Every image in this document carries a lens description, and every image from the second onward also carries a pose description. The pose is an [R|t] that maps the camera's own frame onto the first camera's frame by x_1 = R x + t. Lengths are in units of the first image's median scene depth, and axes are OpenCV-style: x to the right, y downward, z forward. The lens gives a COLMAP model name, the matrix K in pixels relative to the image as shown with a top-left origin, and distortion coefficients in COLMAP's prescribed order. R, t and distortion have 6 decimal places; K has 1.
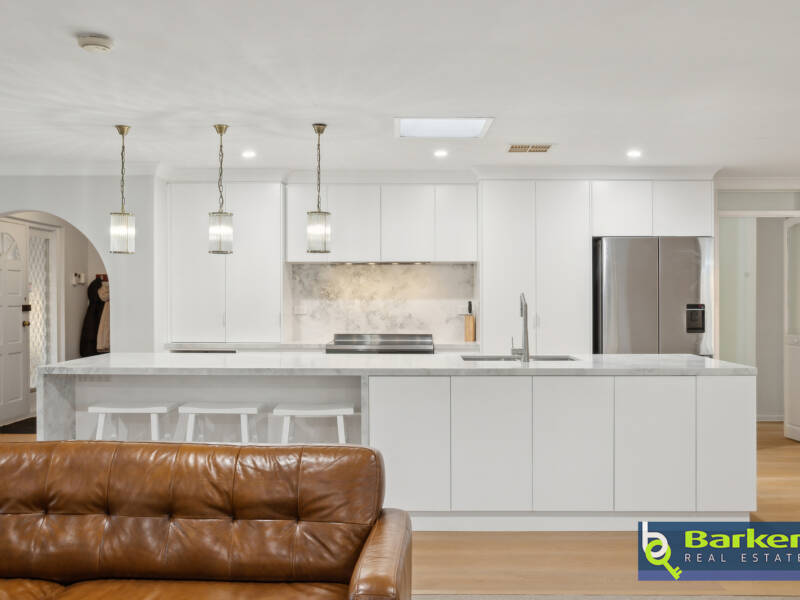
lens RADIAL K [[727.0, 0, 402.1], [0, 727.0, 303.9], [0, 0, 1]] dist [-0.018933, 0.000000]
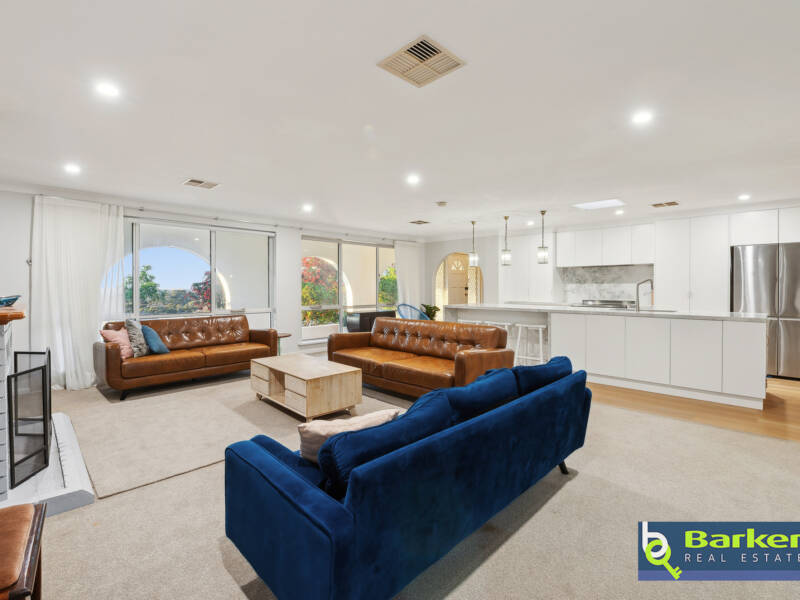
lens RADIAL K [[378.7, 0, 402.3], [0, 378.7, 291.6], [0, 0, 1]] dist [0.000765, -0.000292]
pose [[0.727778, 0.007476, -0.685772, 0.413211], [-0.005593, 0.999972, 0.004965, 0.020256], [0.685790, 0.000222, 0.727799, -0.253547]]
